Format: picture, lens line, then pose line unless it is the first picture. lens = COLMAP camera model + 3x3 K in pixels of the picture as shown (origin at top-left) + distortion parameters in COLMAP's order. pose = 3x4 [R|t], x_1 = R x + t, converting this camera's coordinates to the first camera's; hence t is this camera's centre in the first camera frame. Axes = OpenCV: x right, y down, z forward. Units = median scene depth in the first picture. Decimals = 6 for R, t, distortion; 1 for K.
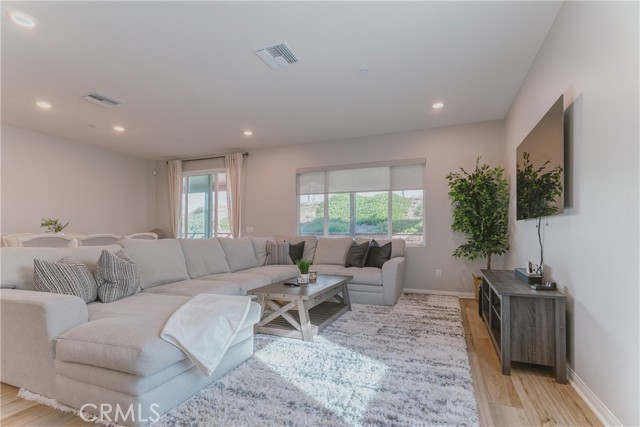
lens RADIAL K [[305.5, 0, 320.2], [0, 305.5, 232.3], [0, 0, 1]] dist [0.042453, 0.000079]
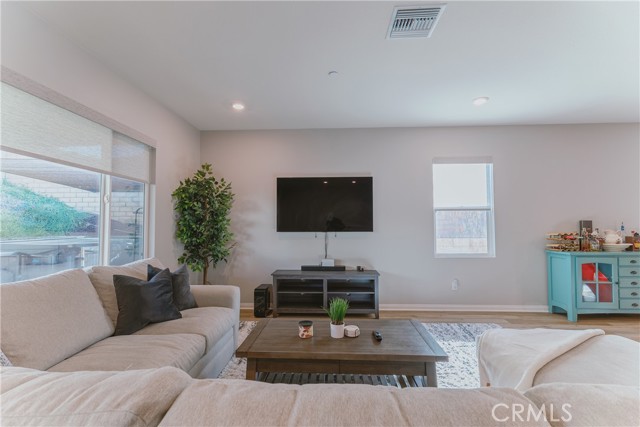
lens RADIAL K [[292.1, 0, 320.0], [0, 292.1, 213.5], [0, 0, 1]] dist [0.009053, -0.000253]
pose [[-0.349566, 0.038585, 0.936117, -0.362502], [0.005188, 0.999216, -0.039248, -0.039055], [-0.936897, -0.008863, -0.349492, 0.751855]]
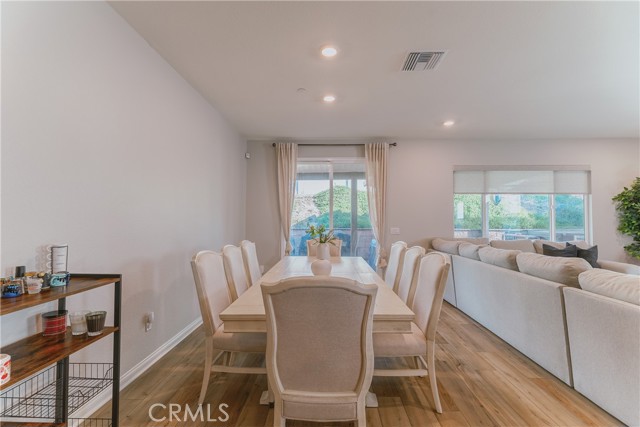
lens RADIAL K [[292.1, 0, 320.0], [0, 292.1, 213.5], [0, 0, 1]] dist [0.009053, -0.000253]
pose [[0.933812, 0.013158, 0.357523, -0.788851], [-0.003275, 0.999596, -0.028234, -0.035002], [-0.357750, 0.025195, 0.933477, 0.320844]]
